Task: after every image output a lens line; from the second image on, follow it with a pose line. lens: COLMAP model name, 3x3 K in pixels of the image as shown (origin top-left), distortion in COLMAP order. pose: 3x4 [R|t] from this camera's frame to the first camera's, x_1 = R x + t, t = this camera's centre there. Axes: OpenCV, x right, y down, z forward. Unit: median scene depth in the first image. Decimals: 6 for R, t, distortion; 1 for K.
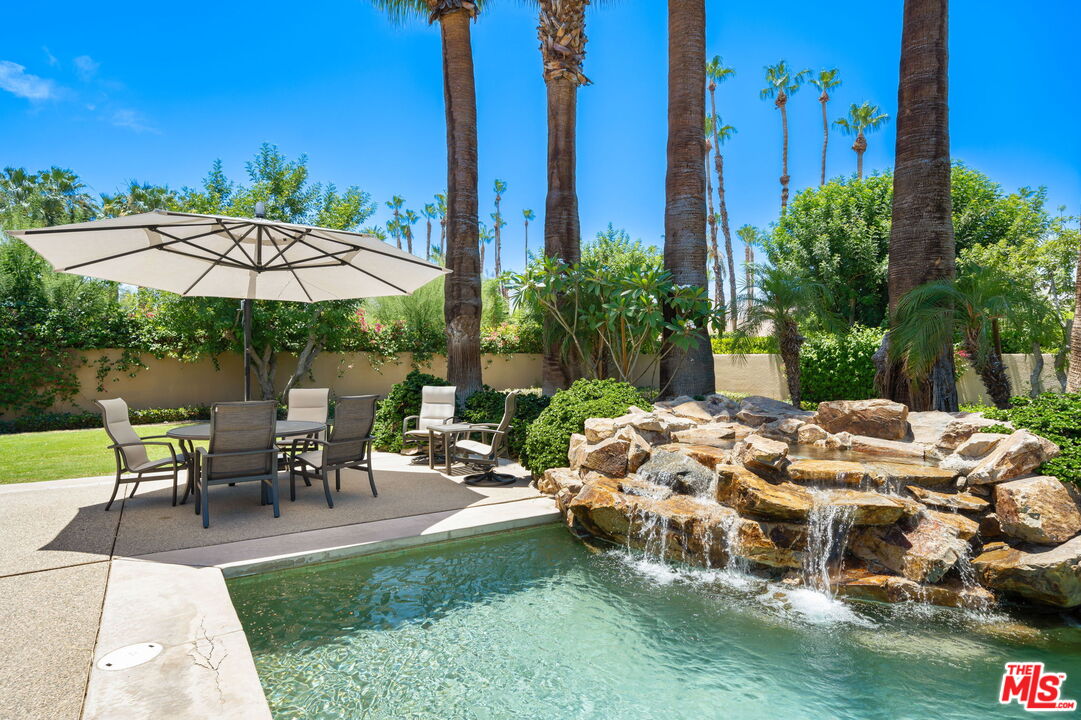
lens RADIAL K [[598.3, 0, 521.7], [0, 598.3, 361.3], [0, 0, 1]] dist [0.005529, 0.000026]
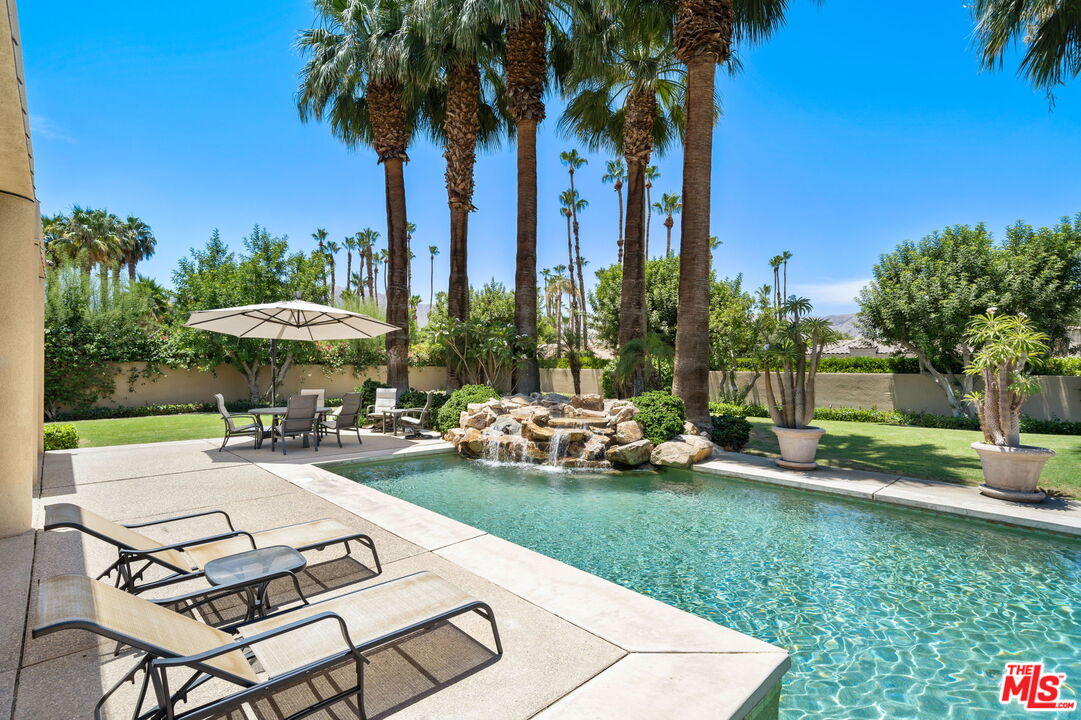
lens RADIAL K [[496.1, 0, 510.2], [0, 496.1, 371.6], [0, 0, 1]] dist [0.003849, 0.000857]
pose [[0.986009, 0.008059, 0.166494, -0.023694], [-0.008674, 0.999958, 0.002969, -0.014174], [-0.166463, -0.004372, 0.986038, -0.469793]]
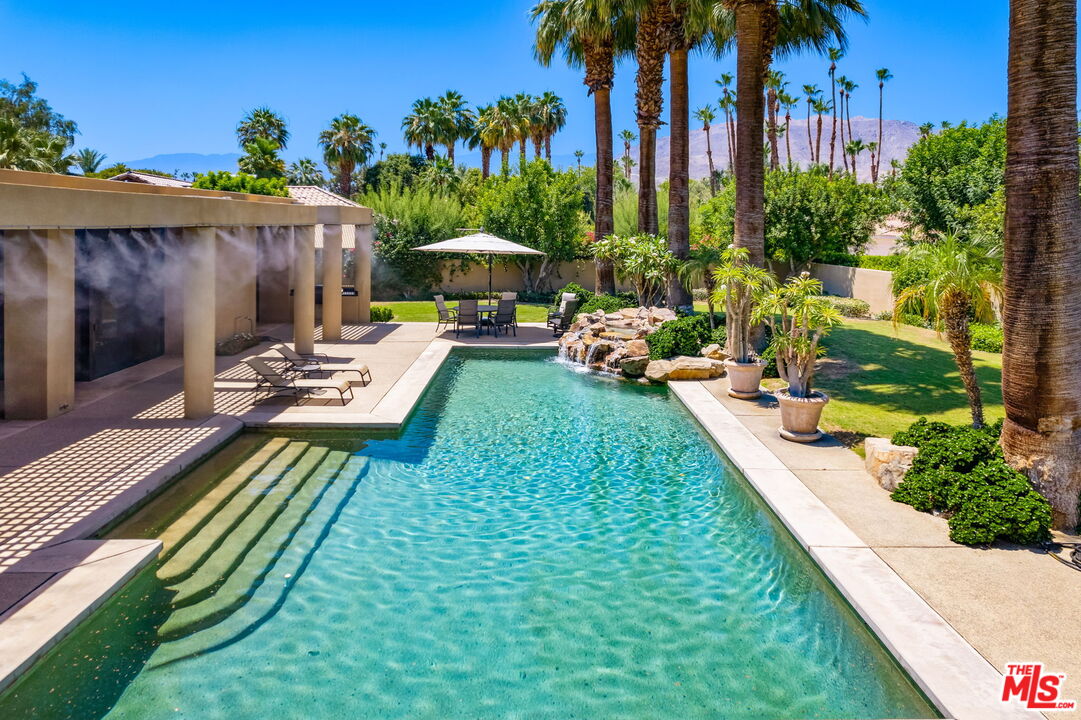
lens RADIAL K [[653.1, 0, 531.5], [0, 653.1, 233.8], [0, 0, 1]] dist [-0.034231, -0.000492]
pose [[0.857925, 0.007870, -0.513715, 0.910174], [-0.008957, 0.999960, 0.000362, -0.163983], [0.513697, 0.004291, 0.857961, -1.020649]]
